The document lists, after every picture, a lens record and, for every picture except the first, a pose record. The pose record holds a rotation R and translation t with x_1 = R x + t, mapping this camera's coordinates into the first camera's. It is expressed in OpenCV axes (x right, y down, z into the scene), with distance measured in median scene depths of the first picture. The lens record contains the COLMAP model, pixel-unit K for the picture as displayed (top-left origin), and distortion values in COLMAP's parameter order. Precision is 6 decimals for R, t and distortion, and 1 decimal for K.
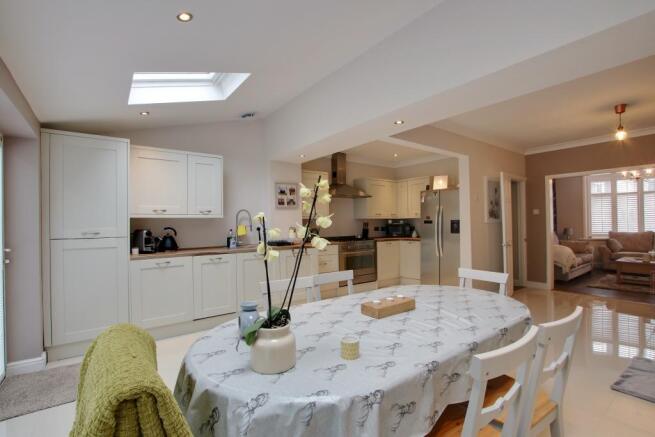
lens RADIAL K [[308.7, 0, 326.6], [0, 308.7, 222.0], [0, 0, 1]] dist [0.000479, 0.000095]
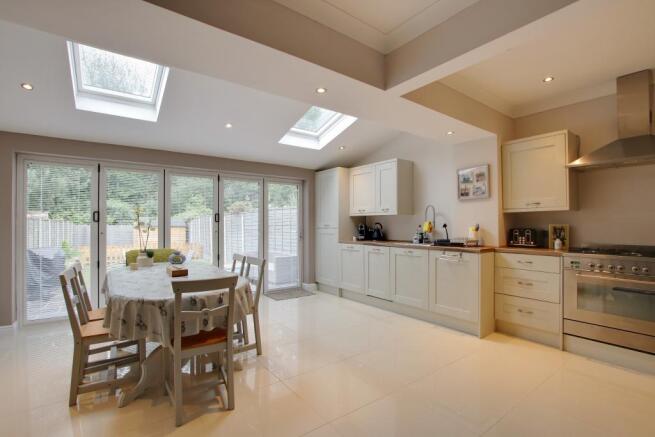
lens RADIAL K [[308.7, 0, 326.6], [0, 308.7, 222.0], [0, 0, 1]] dist [0.000479, 0.000095]
pose [[0.003155, 0.005961, -0.999977, 0.688464], [0.005621, 0.999966, 0.005978, 0.004806], [0.999979, -0.005639, 0.003122, 0.675922]]
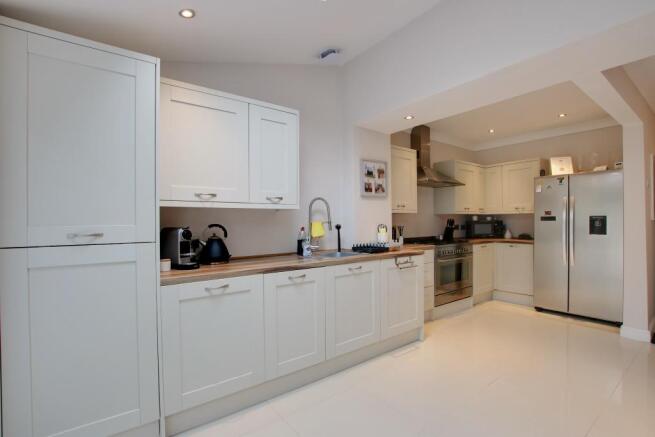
lens RADIAL K [[303.9, 0, 327.2], [0, 303.9, 220.7], [0, 0, 1]] dist [-0.001939, -0.000208]
pose [[0.999957, 0.005590, 0.007463, -0.256178], [-0.005621, 0.999976, 0.004087, 0.006258], [-0.007440, -0.004129, 0.999964, 0.344587]]
